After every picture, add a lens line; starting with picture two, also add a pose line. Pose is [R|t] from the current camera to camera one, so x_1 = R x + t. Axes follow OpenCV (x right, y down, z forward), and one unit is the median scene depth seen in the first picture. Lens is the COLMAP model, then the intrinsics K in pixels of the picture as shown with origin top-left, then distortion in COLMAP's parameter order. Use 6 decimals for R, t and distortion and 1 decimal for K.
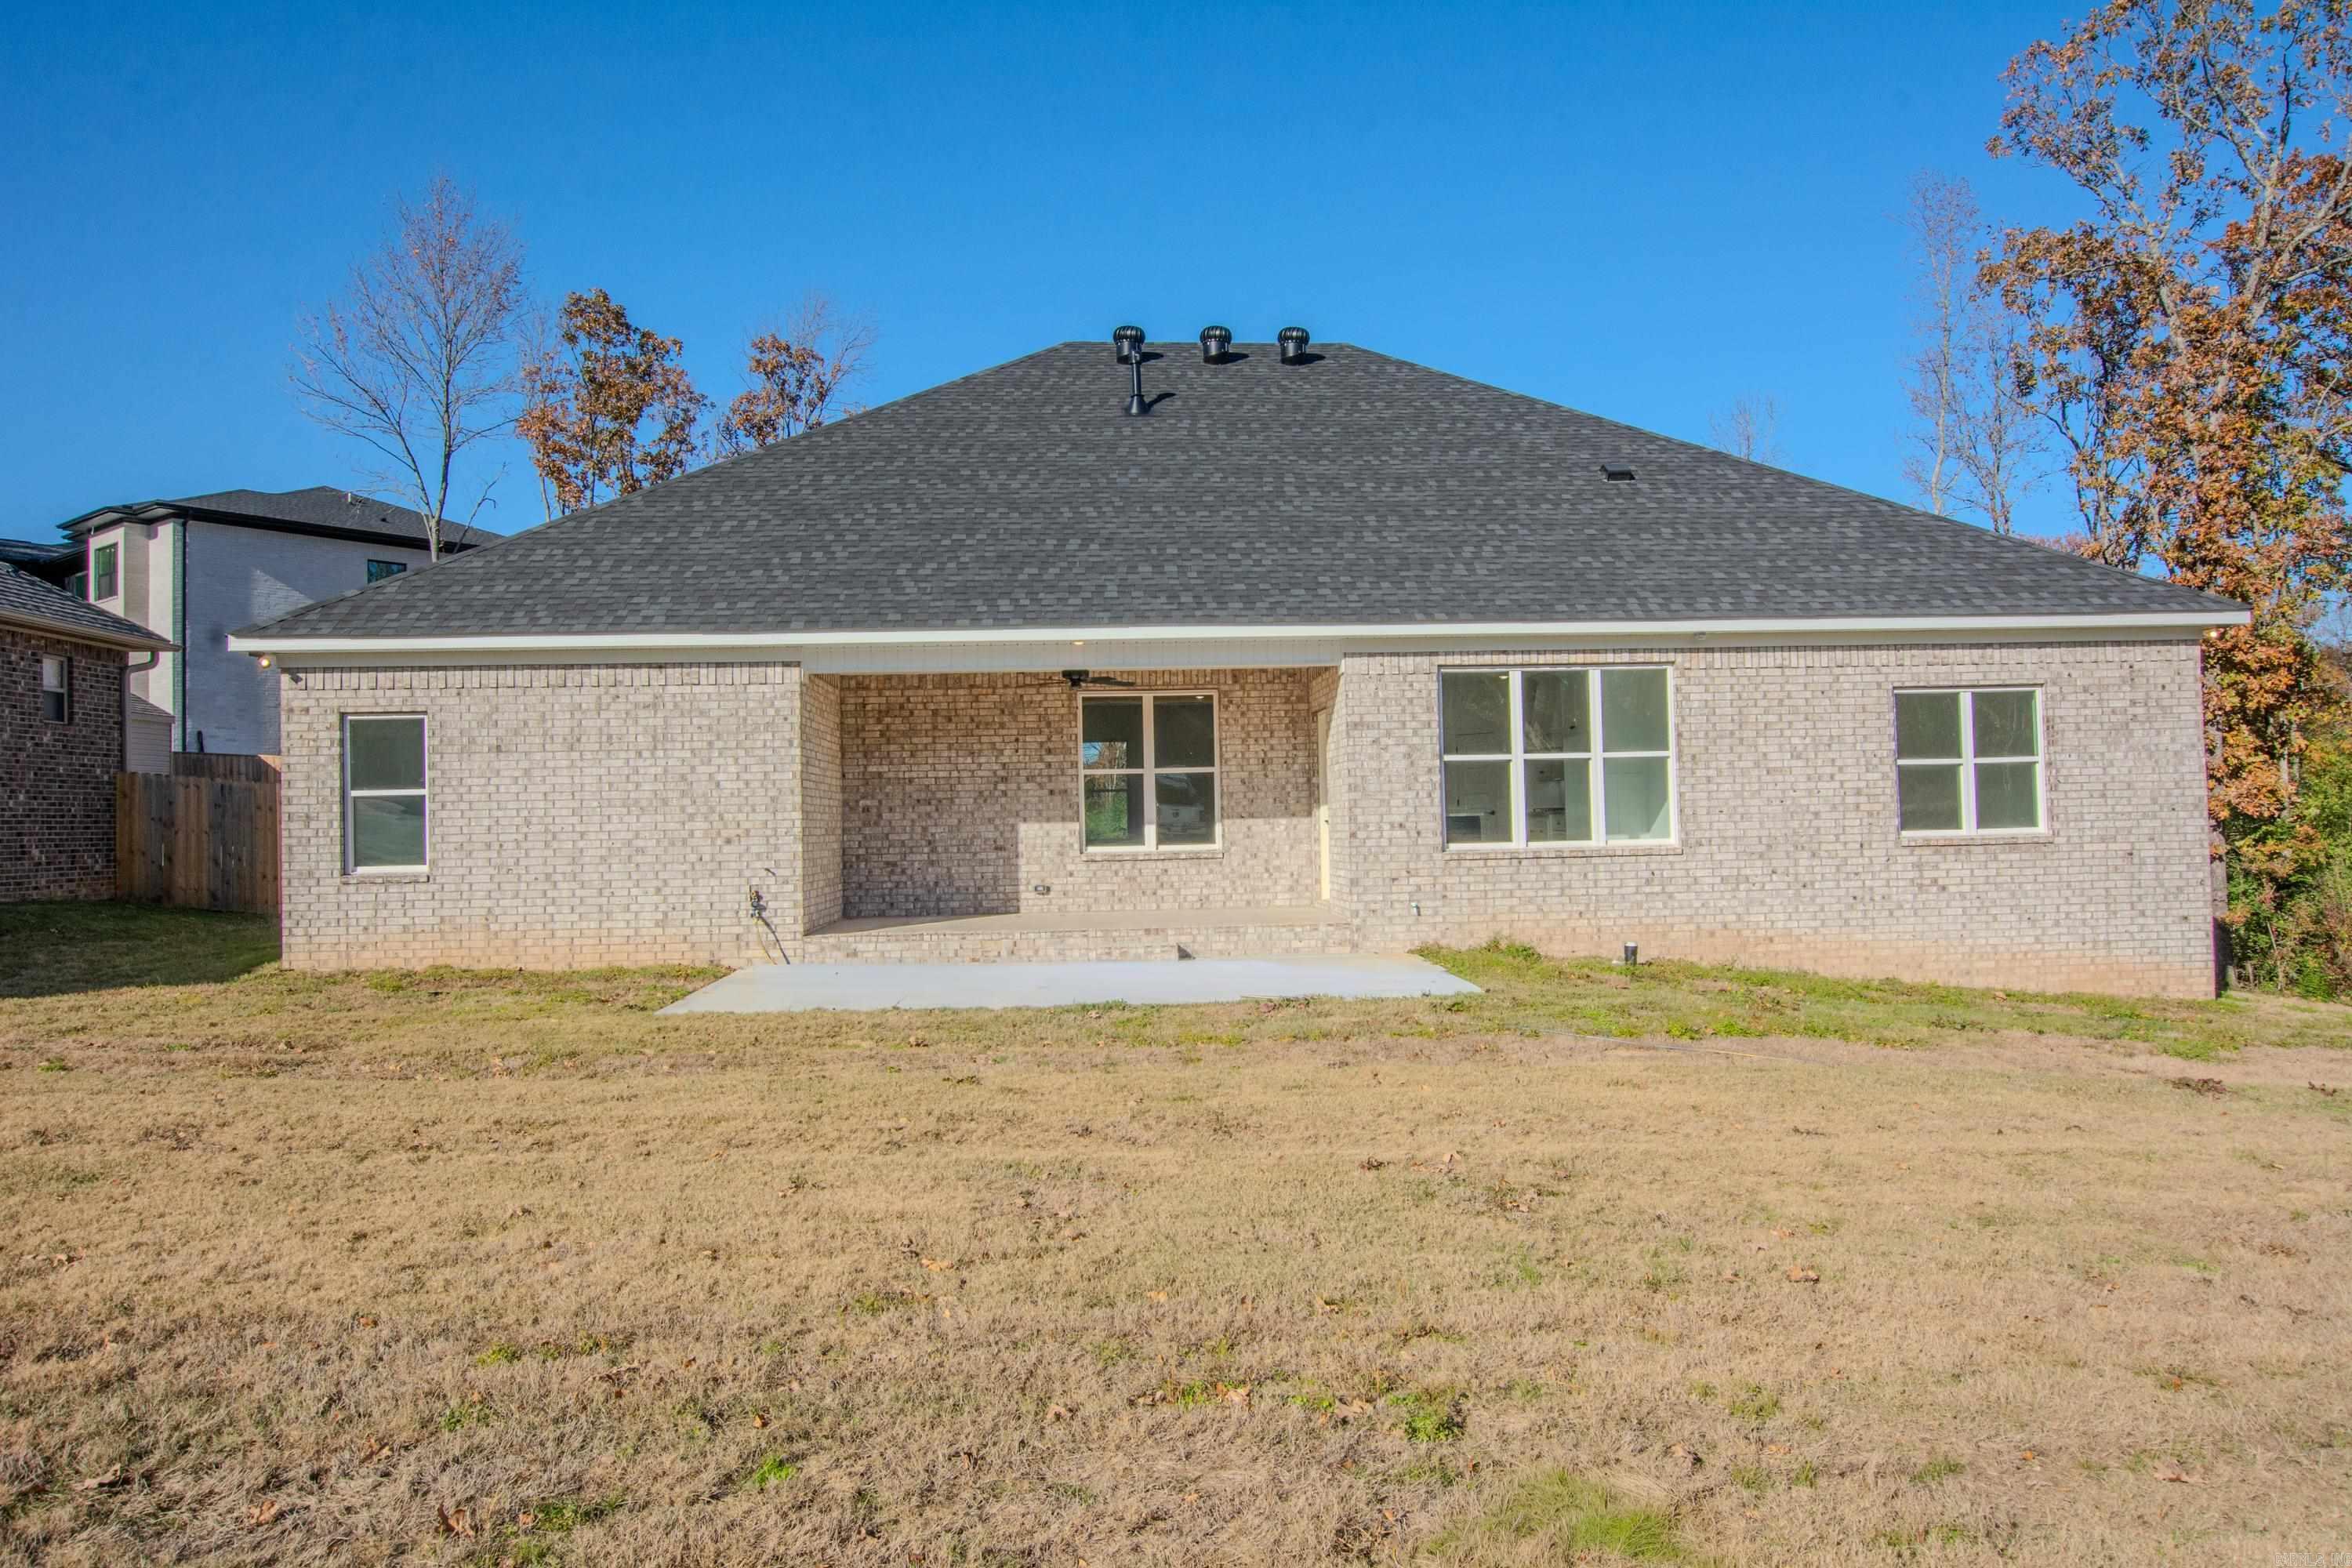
lens RADIAL K [[1487.0, 0, 1171.2], [0, 1487.0, 780.6], [0, 0, 1]] dist [0.001892, -0.000652]
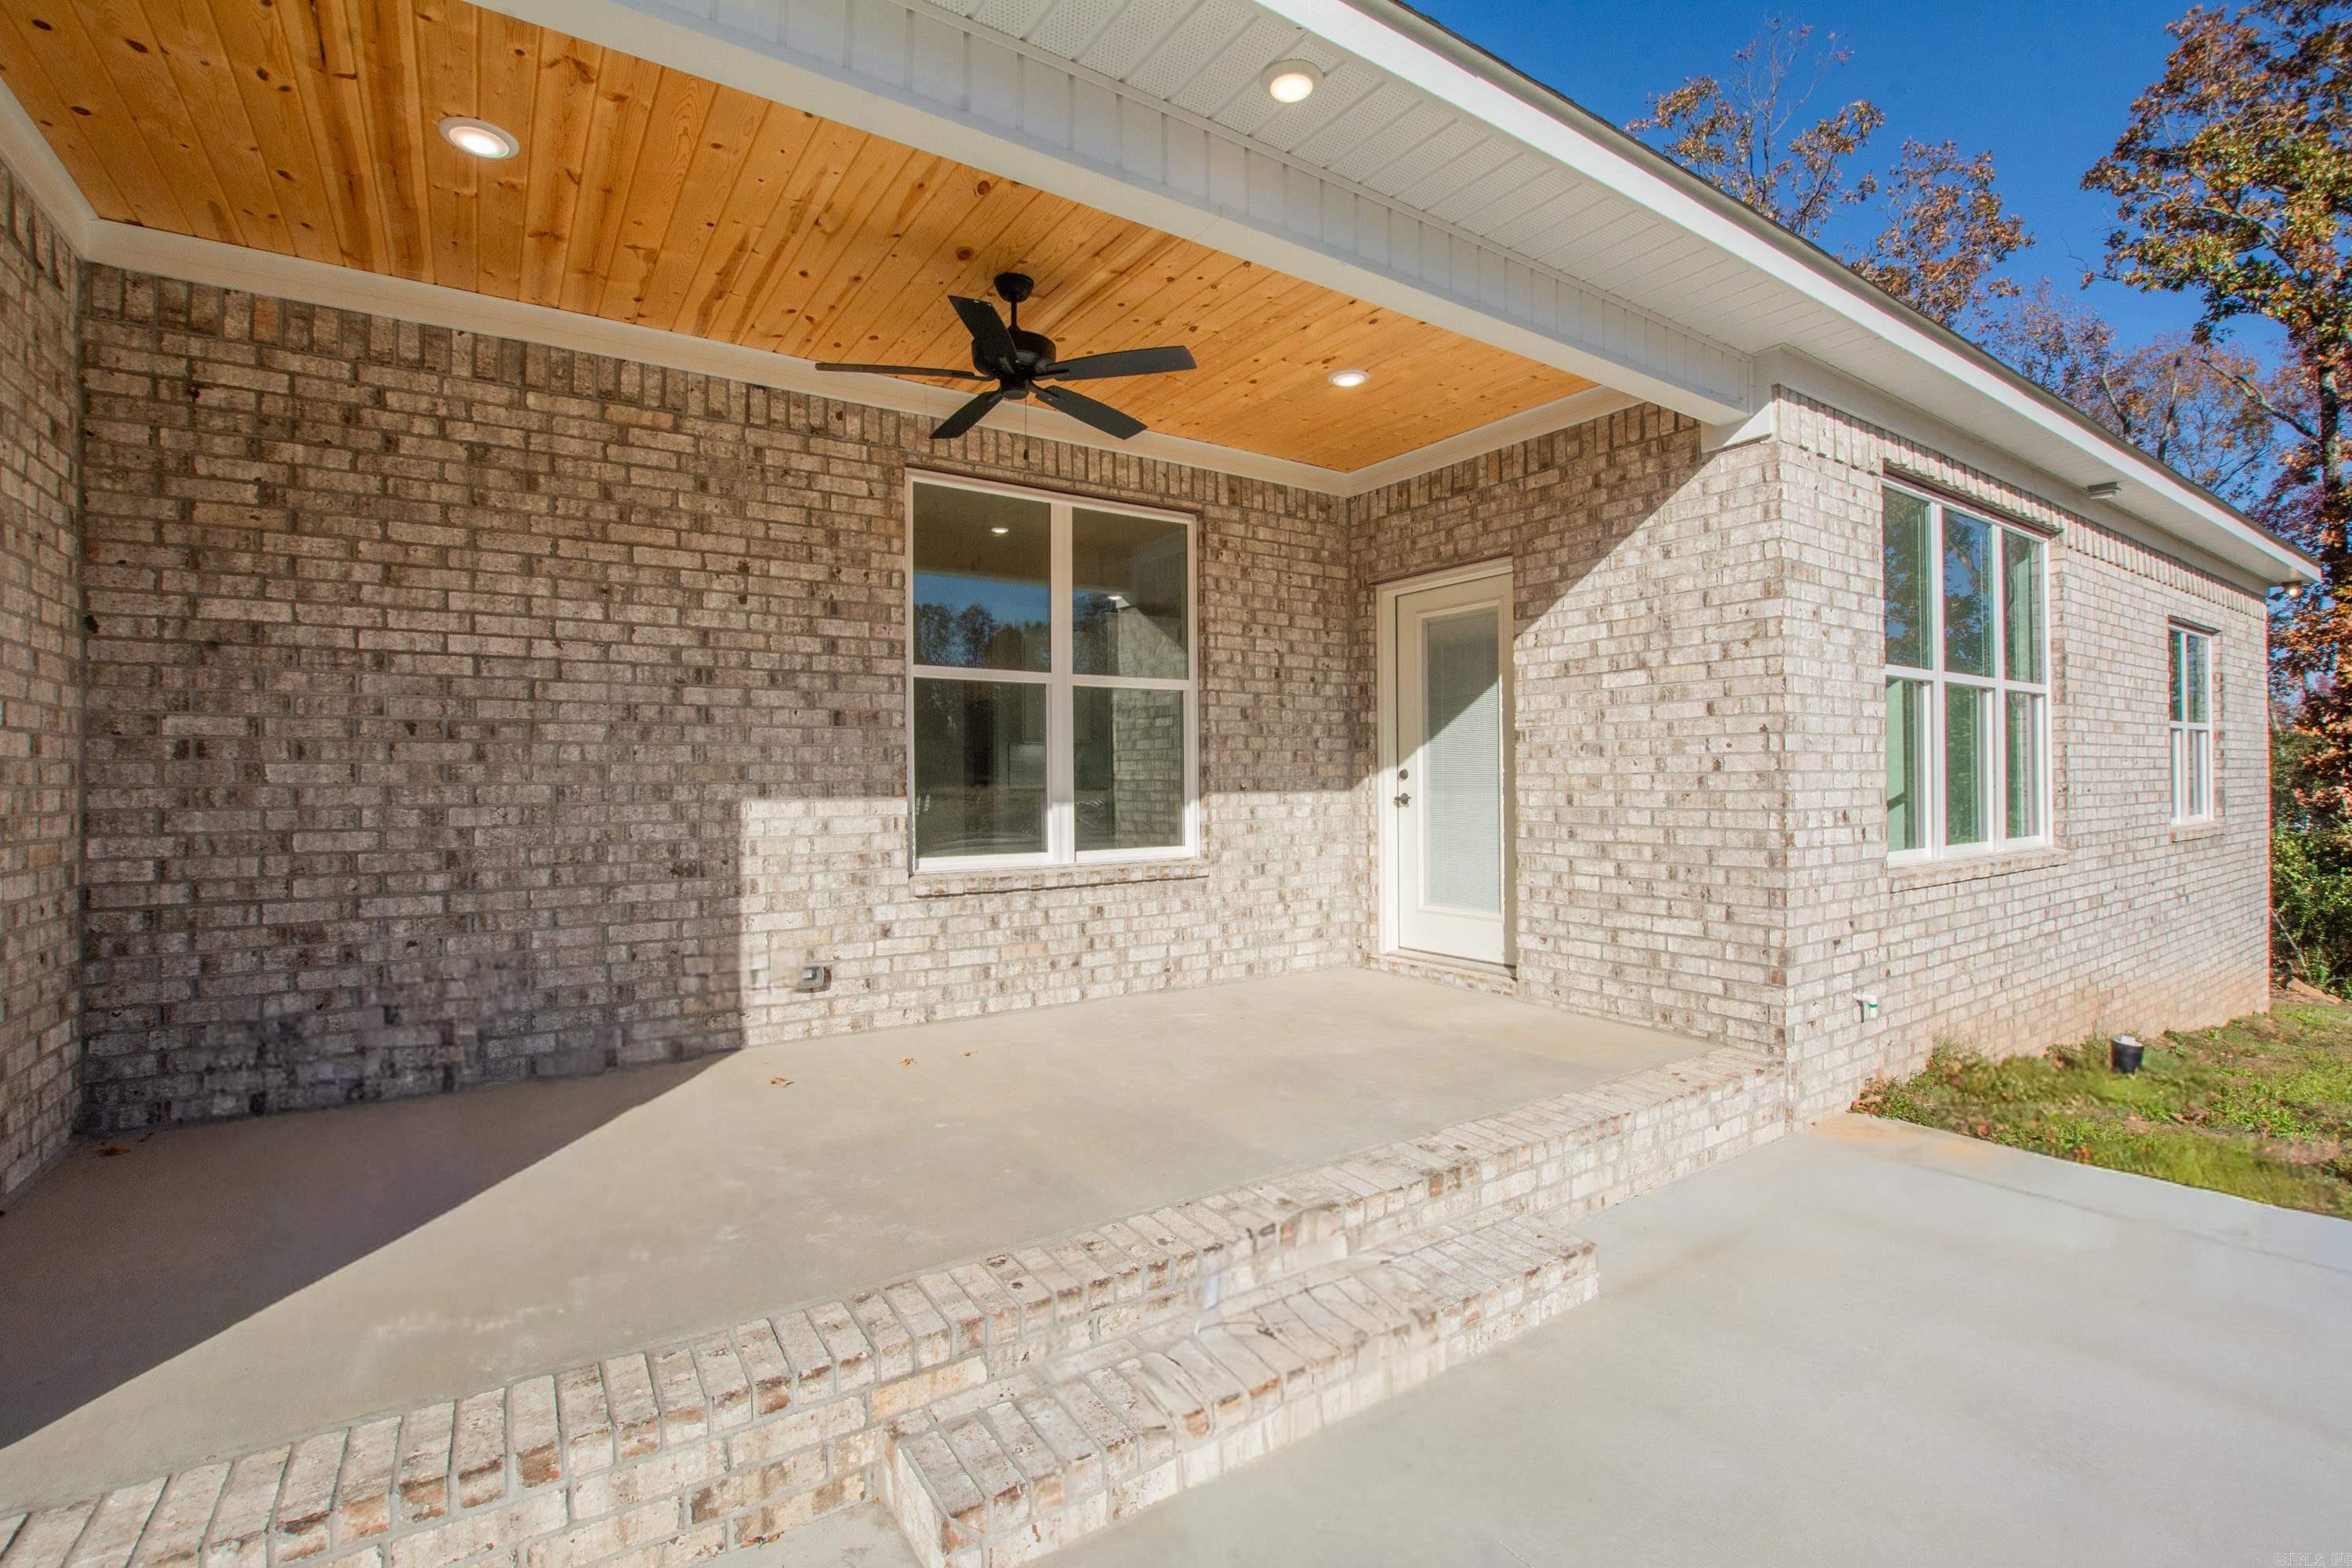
lens RADIAL K [[1056.9, 0, 1196.5], [0, 1056.9, 777.8], [0, 0, 1]] dist [-0.032608, 0.004148]
pose [[0.861260, 0.015788, 0.507920, -0.137936], [-0.024654, 0.999638, 0.010733, 0.018008], [-0.507567, -0.021766, 0.861338, 0.725529]]
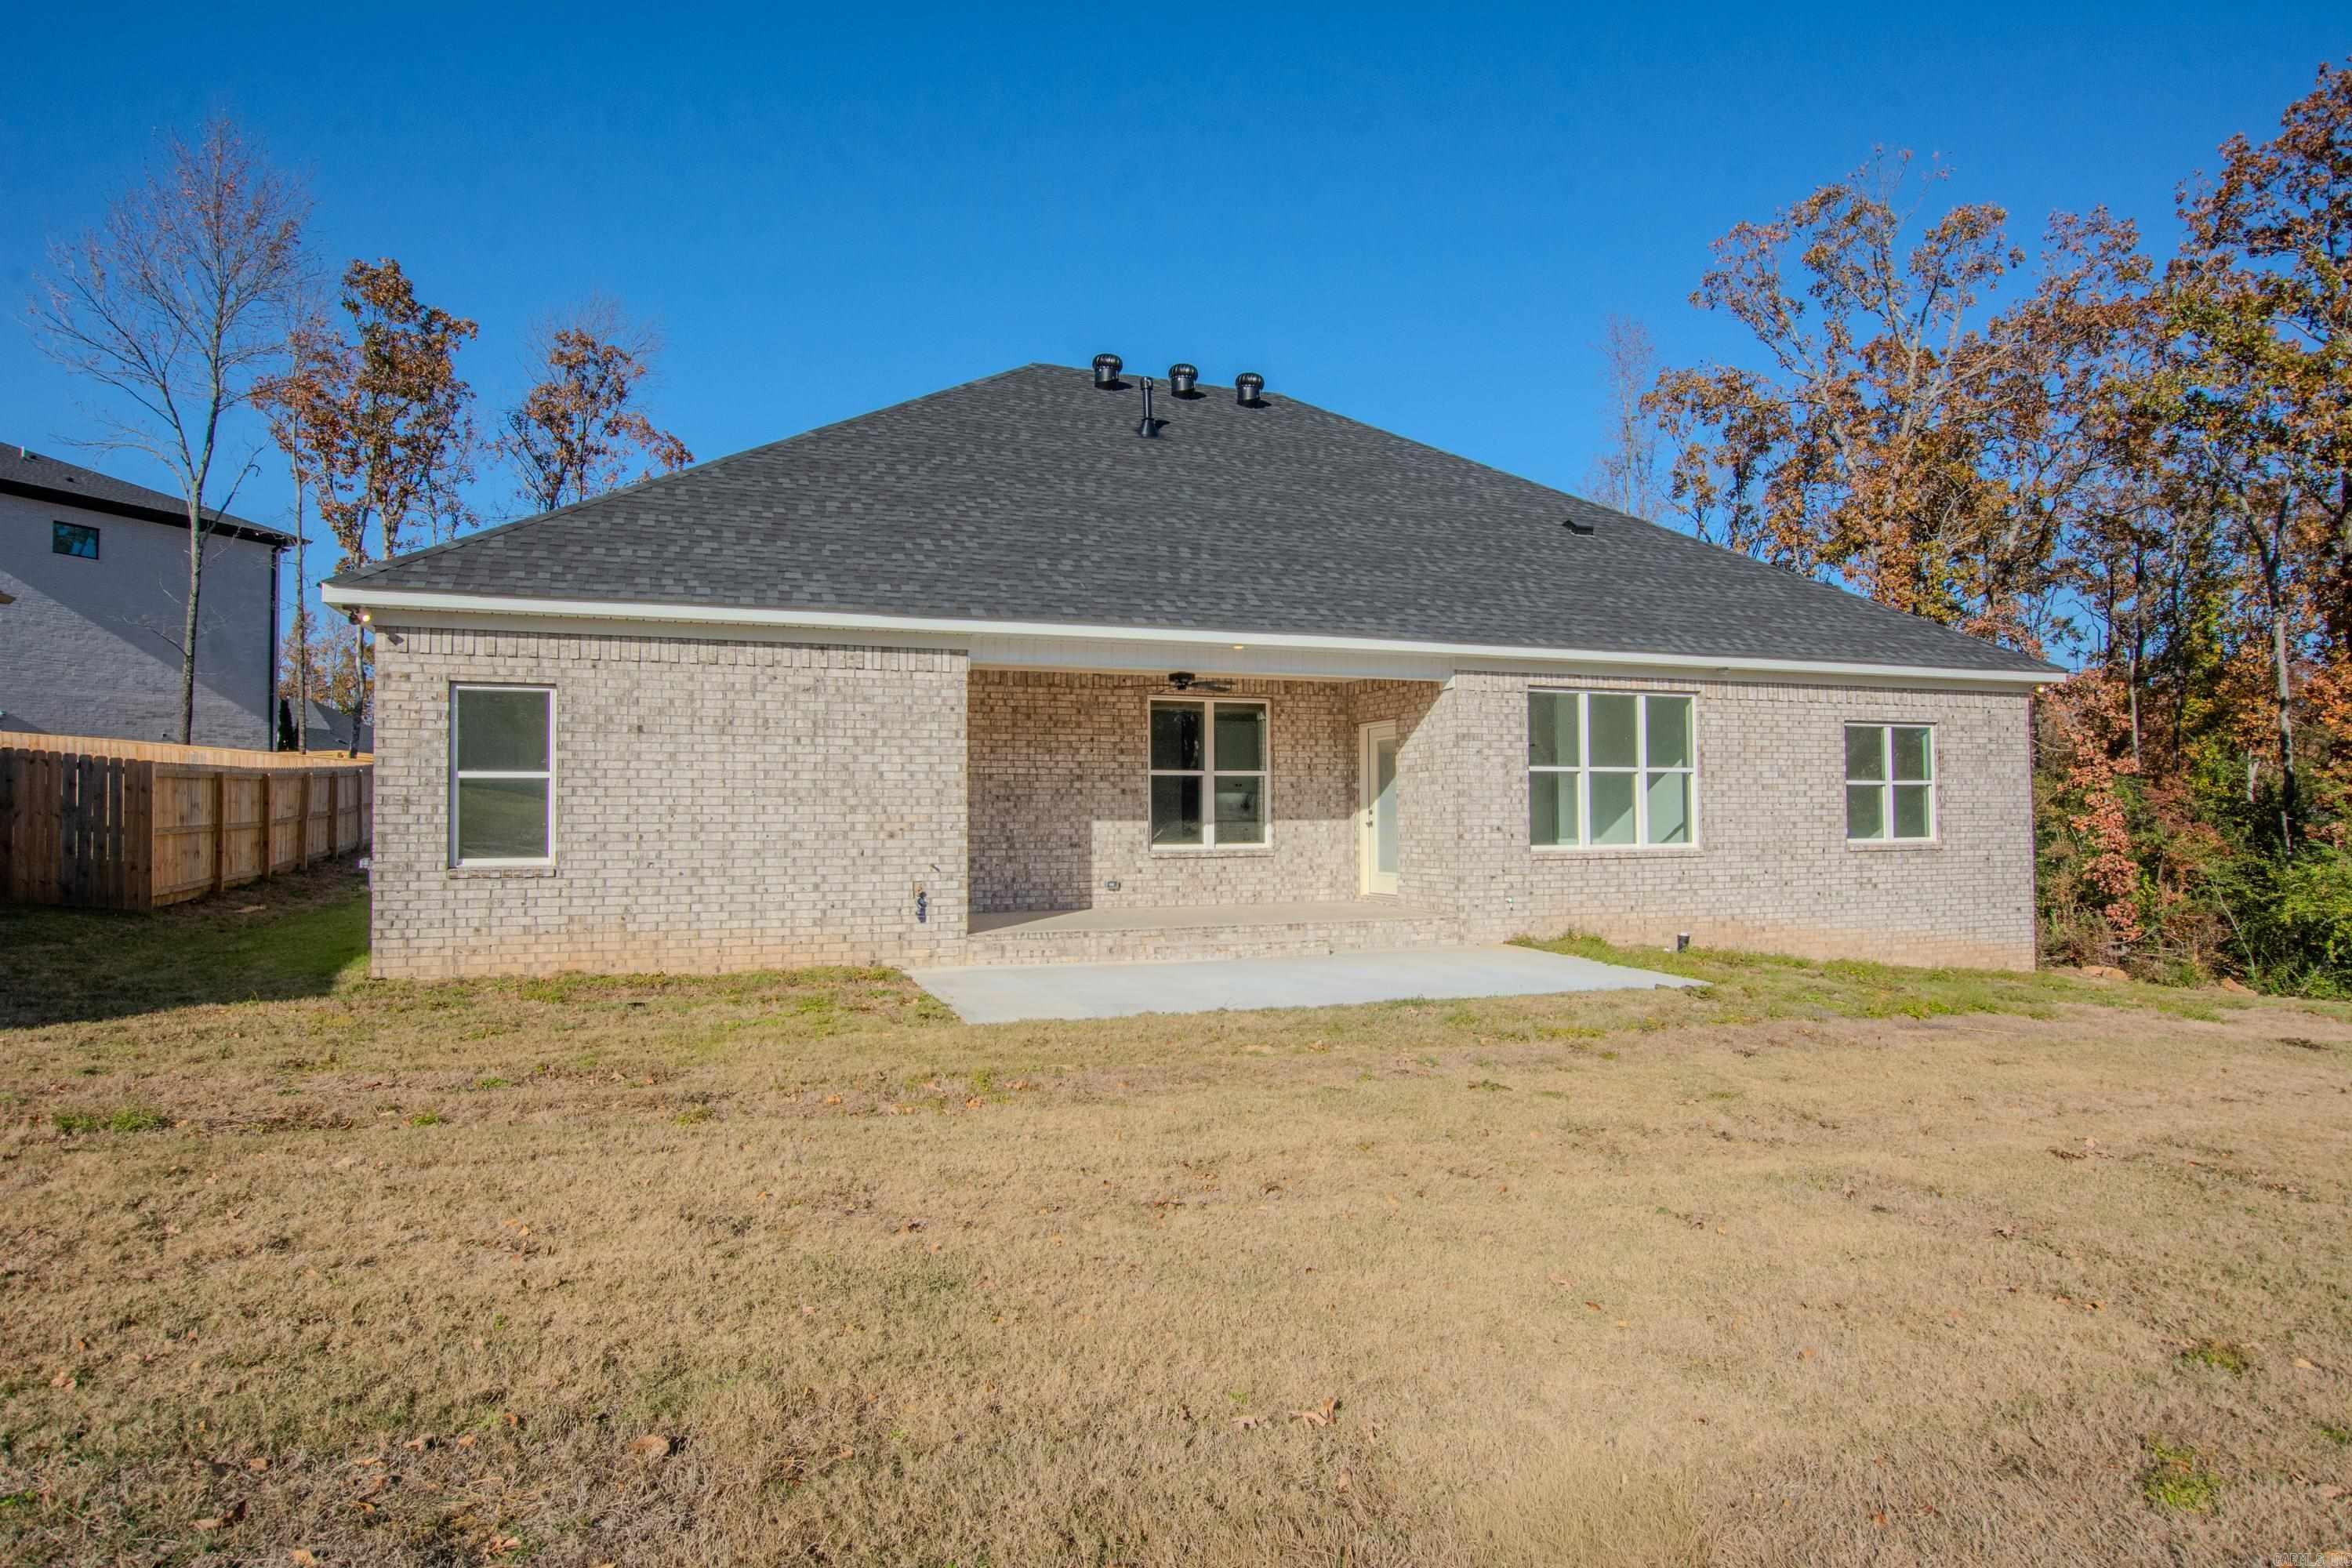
lens RADIAL K [[1289.9, 0, 1178.6], [0, 1289.9, 781.5], [0, 0, 1]] dist [-0.013489, 0.003312]
pose [[0.957247, 0.024692, 0.288216, -0.302818], [-0.023315, 0.999694, -0.008210, 0.007514], [-0.288331, 0.001139, 0.957530, 0.132730]]
